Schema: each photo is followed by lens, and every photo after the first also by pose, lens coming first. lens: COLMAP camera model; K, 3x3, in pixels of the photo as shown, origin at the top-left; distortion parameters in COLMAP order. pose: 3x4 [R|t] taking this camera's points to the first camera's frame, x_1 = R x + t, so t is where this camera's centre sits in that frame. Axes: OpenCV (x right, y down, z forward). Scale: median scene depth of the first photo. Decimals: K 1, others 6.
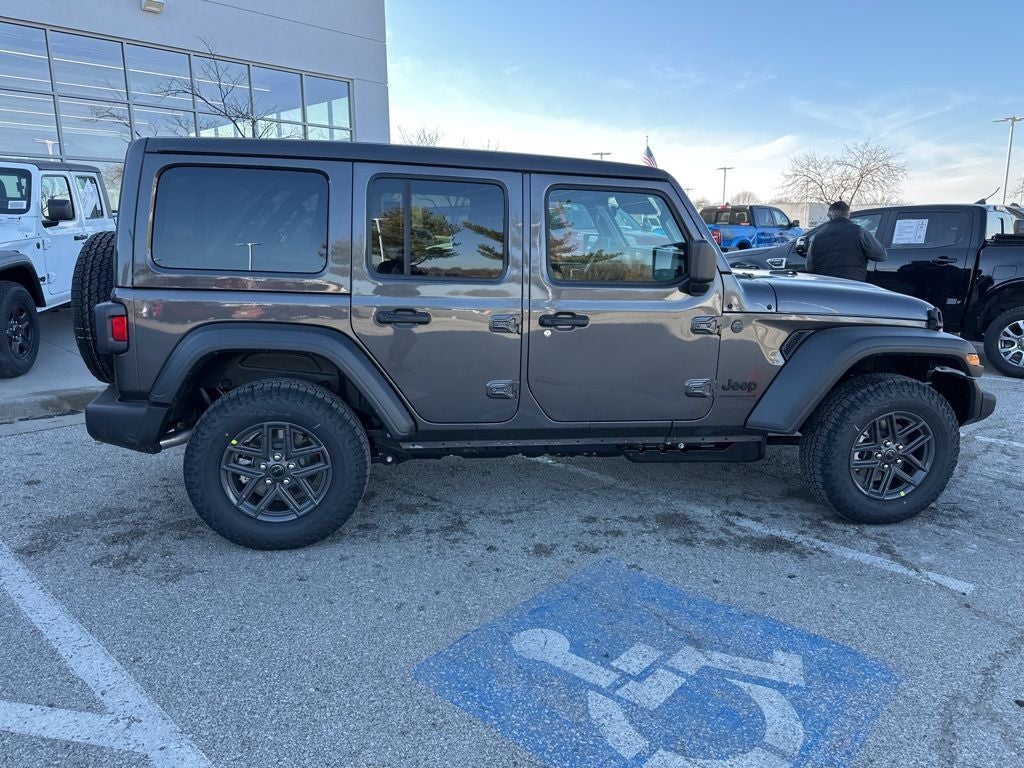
lens RADIAL K [[713.3, 0, 505.8], [0, 713.3, 388.4], [0, 0, 1]] dist [0.054035, -0.065829]
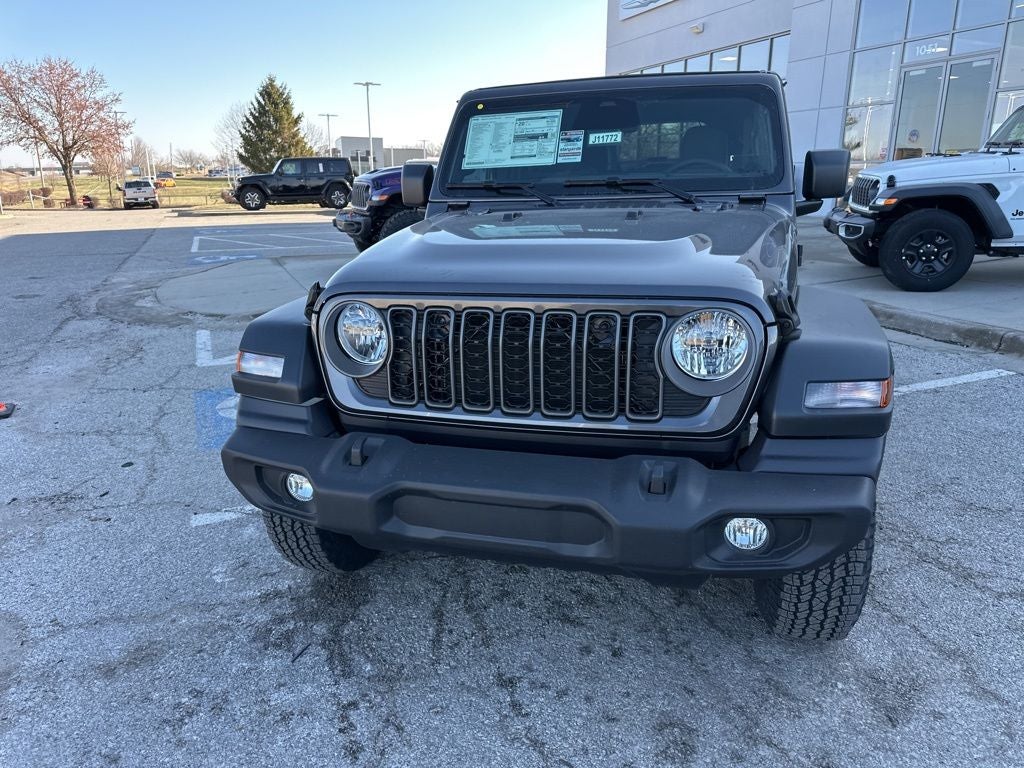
lens RADIAL K [[721.3, 0, 511.6], [0, 721.3, 377.5], [0, 0, 1]] dist [0.043570, -0.055442]
pose [[-0.410138, 0.241388, -0.879499, 1.181171], [-0.187853, 0.921301, 0.340463, -0.296573], [0.892467, 0.304853, -0.332515, 1.514975]]
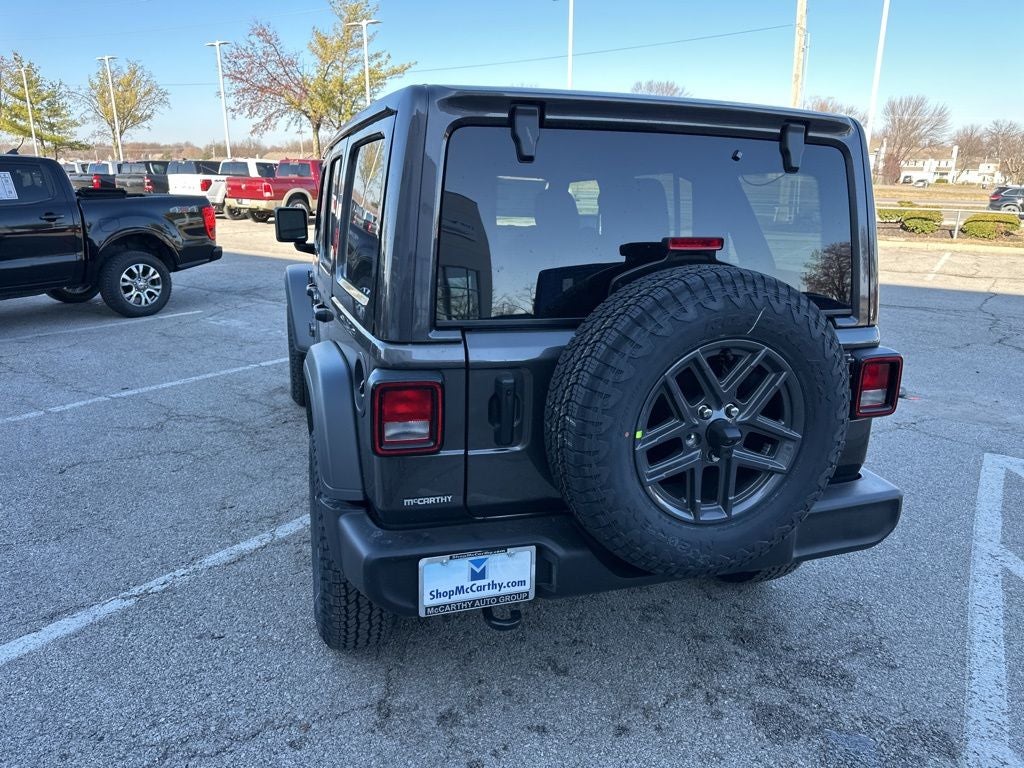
lens RADIAL K [[721.3, 0, 511.6], [0, 721.3, 377.5], [0, 0, 1]] dist [0.043570, -0.055442]
pose [[-0.165547, -0.268017, 0.949084, -1.089316], [0.190824, 0.935471, 0.297458, -0.344904], [-0.967564, 0.230351, -0.103720, 1.315046]]
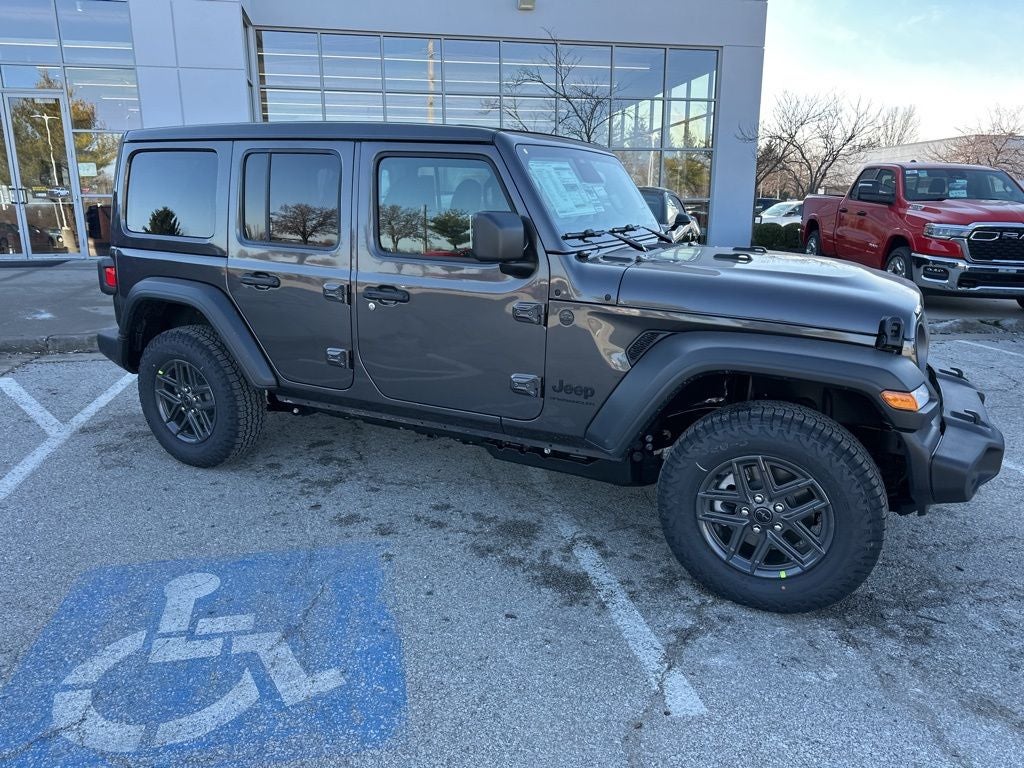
lens RADIAL K [[713.3, 0, 505.8], [0, 713.3, 388.4], [0, 0, 1]] dist [0.054035, -0.065829]
pose [[0.811884, 0.140424, -0.566679, 0.776600], [-0.123200, 0.989993, 0.068813, -0.054889], [0.570671, 0.013947, 0.821060, 0.289334]]
